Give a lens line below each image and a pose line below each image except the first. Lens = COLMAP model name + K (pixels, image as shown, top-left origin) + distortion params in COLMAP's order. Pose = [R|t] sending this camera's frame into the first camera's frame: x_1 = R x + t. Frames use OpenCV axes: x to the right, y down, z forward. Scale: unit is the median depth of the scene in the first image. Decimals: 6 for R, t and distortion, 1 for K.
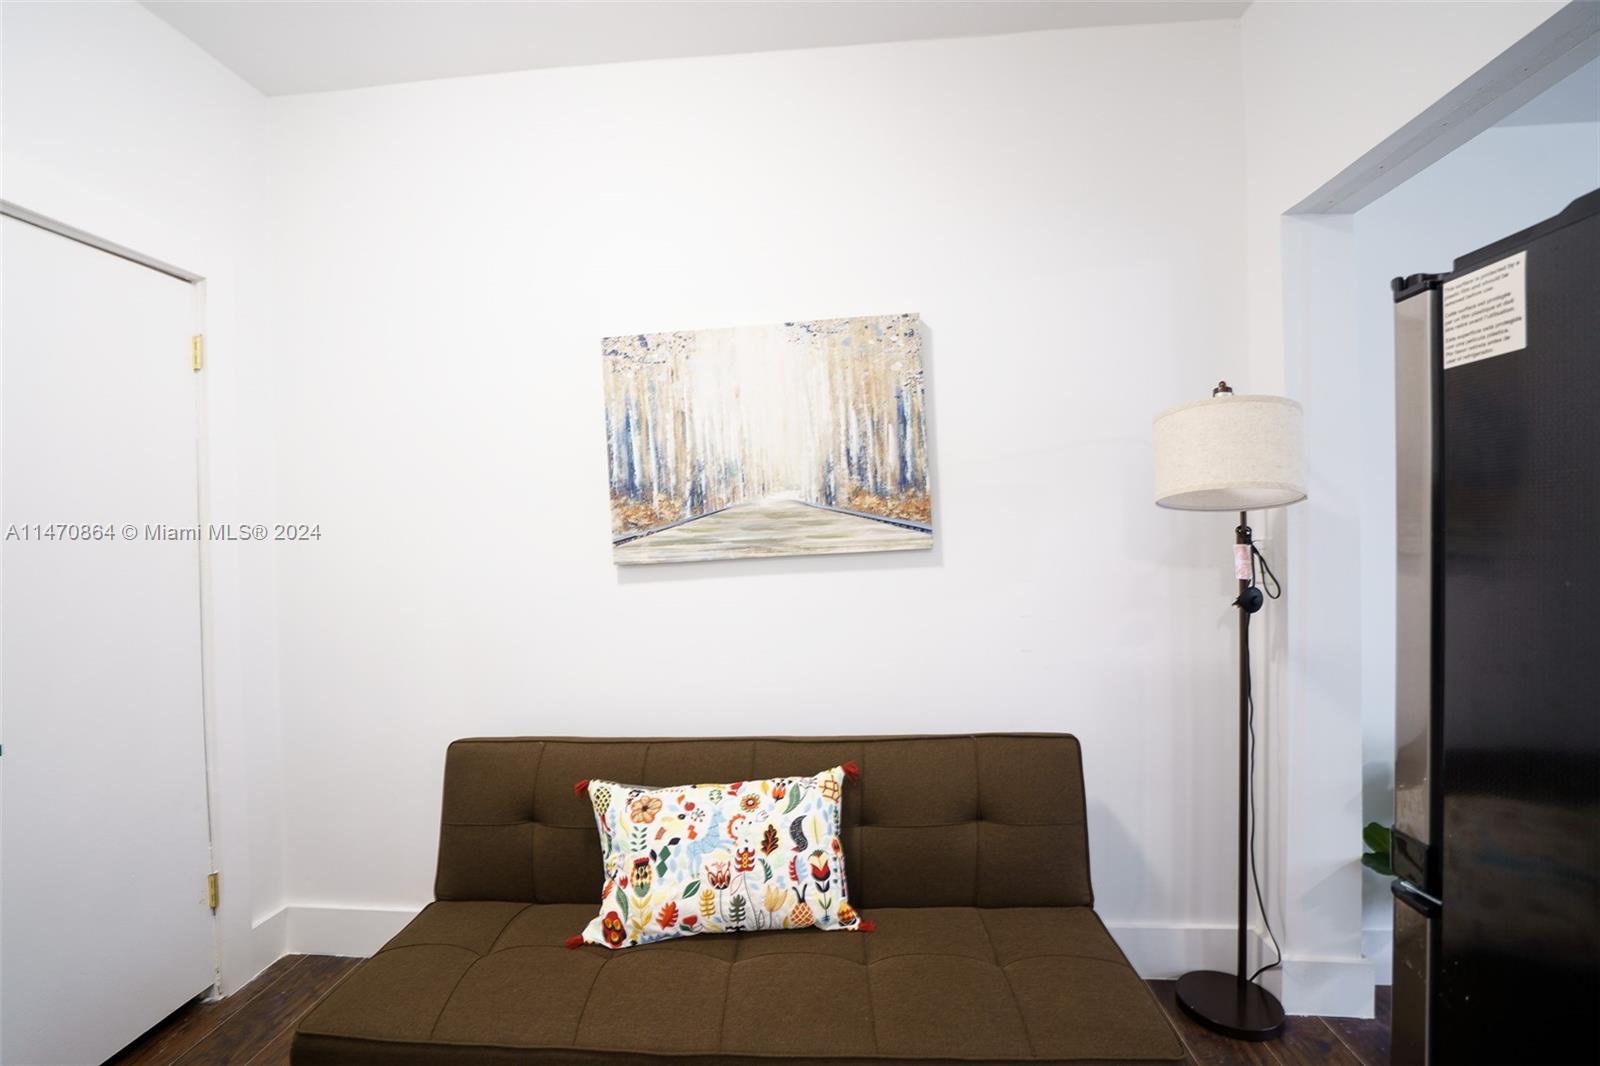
lens RADIAL K [[740.6, 0, 789.3], [0, 740.6, 534.5], [0, 0, 1]] dist [-0.071085, 0.029528]
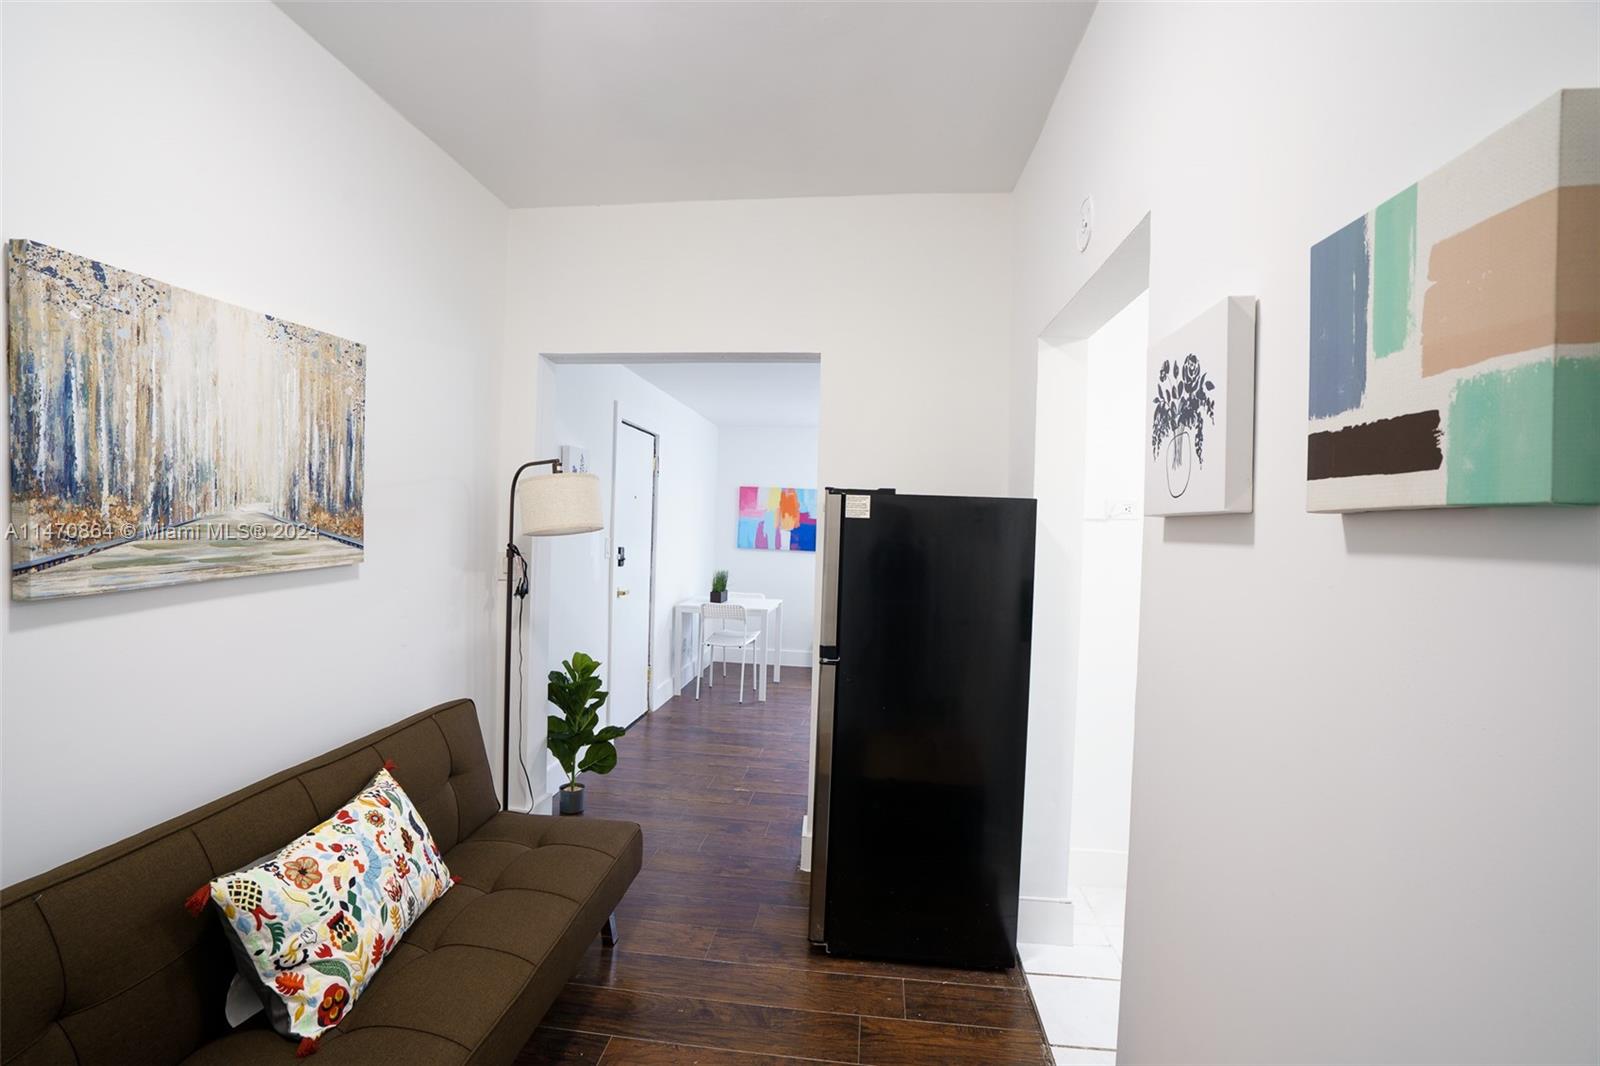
lens RADIAL K [[740.6, 0, 789.3], [0, 740.6, 534.5], [0, 0, 1]] dist [-0.071085, 0.029528]
pose [[0.025842, 0.012450, 0.999589, -0.848962], [-0.022118, 0.999685, -0.011879, -0.024107], [-0.999421, -0.021802, 0.026109, 0.333903]]
